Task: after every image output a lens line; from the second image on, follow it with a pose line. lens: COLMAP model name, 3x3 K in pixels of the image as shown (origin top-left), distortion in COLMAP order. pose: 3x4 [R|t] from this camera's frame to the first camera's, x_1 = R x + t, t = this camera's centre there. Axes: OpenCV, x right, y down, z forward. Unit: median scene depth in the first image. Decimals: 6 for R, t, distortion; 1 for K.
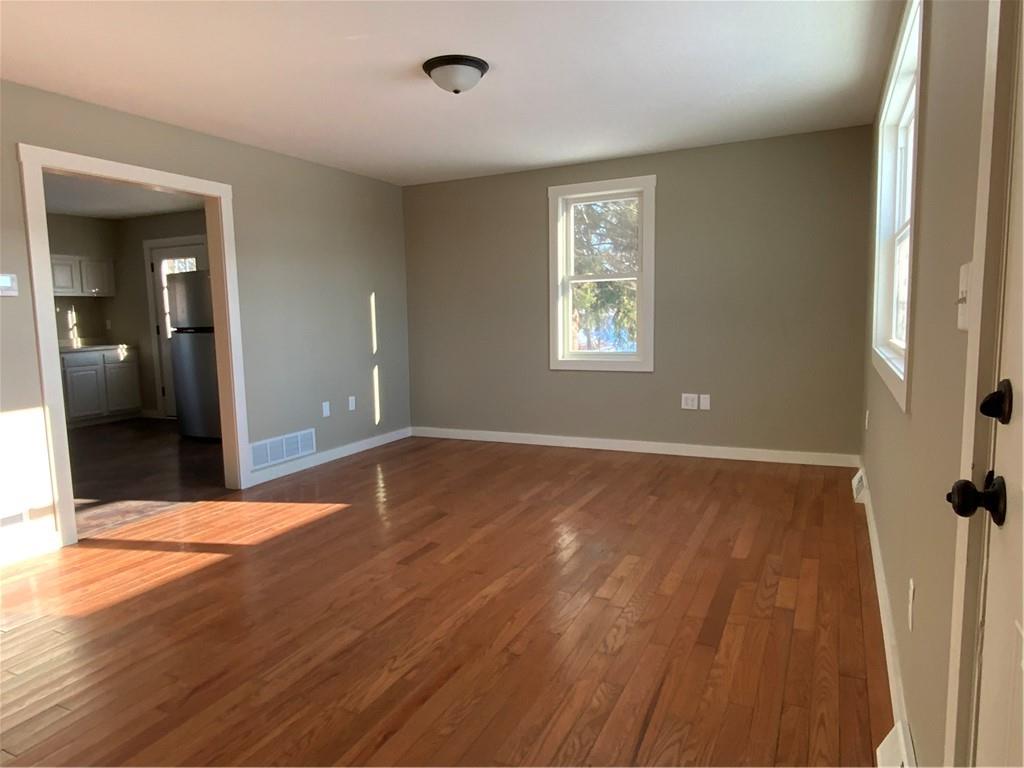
lens RADIAL K [[653.8, 0, 512.0], [0, 653.8, 384.0], [0, 0, 1]] dist [0.003984, -0.001650]
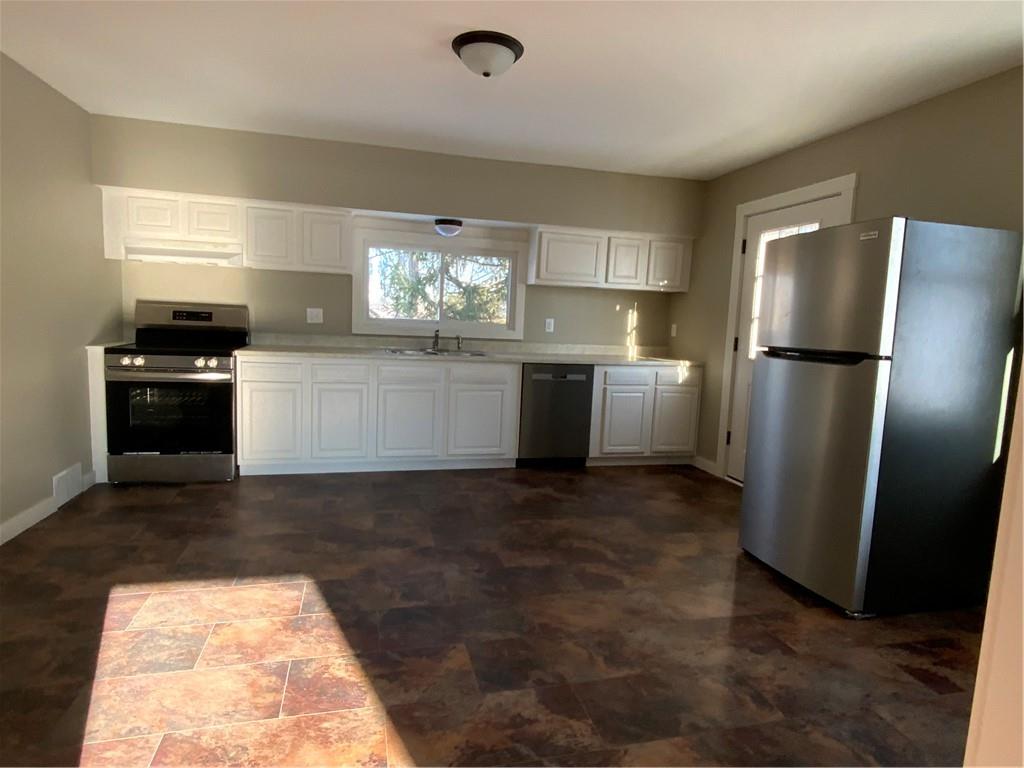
lens RADIAL K [[575.5, 0, 512.0], [0, 575.5, 384.0], [0, 0, 1]] dist [0.001533, -0.002564]
pose [[0.639261, 0.137373, -0.756620, -0.488385], [-0.140594, 0.988209, 0.060634, -0.093431], [0.756028, 0.067615, 0.651037, 0.921050]]
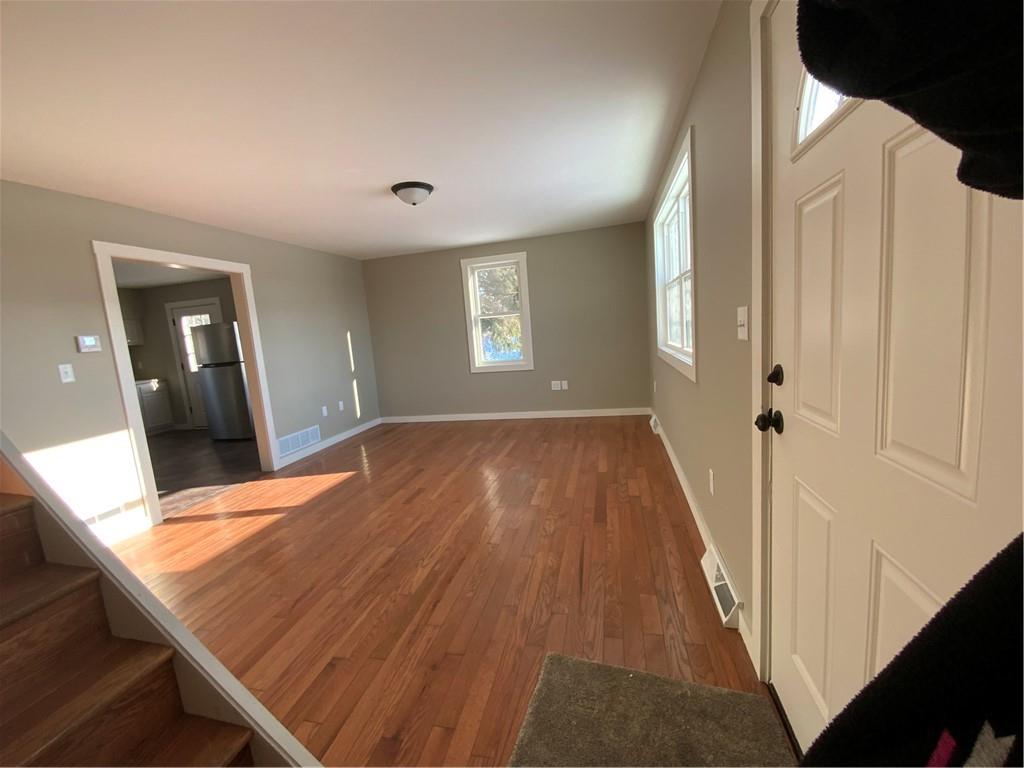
lens RADIAL K [[413.0, 0, 512.0], [0, 413.0, 384.0], [0, 0, 1]] dist [-0.000281, 0.000063]
pose [[0.974423, -0.084402, 0.208270, -0.079242], [0.082272, 0.996431, 0.018884, -0.008573], [-0.209121, -0.001266, 0.977889, -0.026144]]
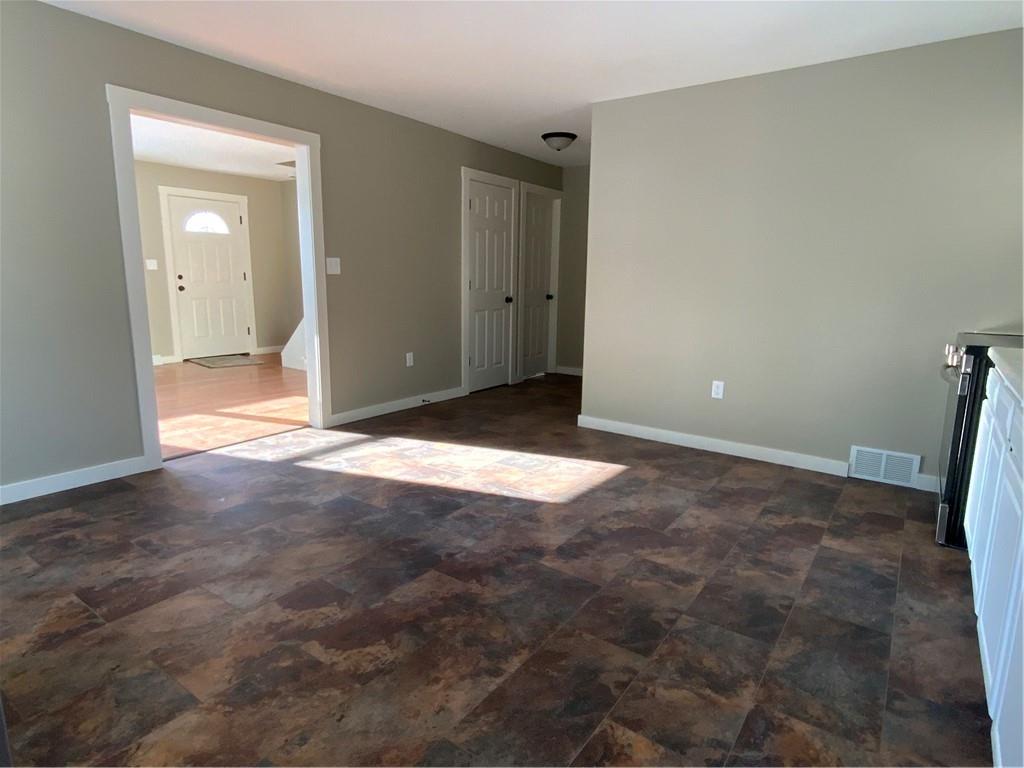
lens RADIAL K [[575.5, 0, 512.0], [0, 575.5, 384.0], [0, 0, 1]] dist [0.001533, -0.002564]
pose [[-0.984718, -0.026974, 0.172056, -1.244893], [0.023687, 0.958010, 0.285756, -0.177806], [-0.172539, 0.285465, -0.942730, 1.970640]]
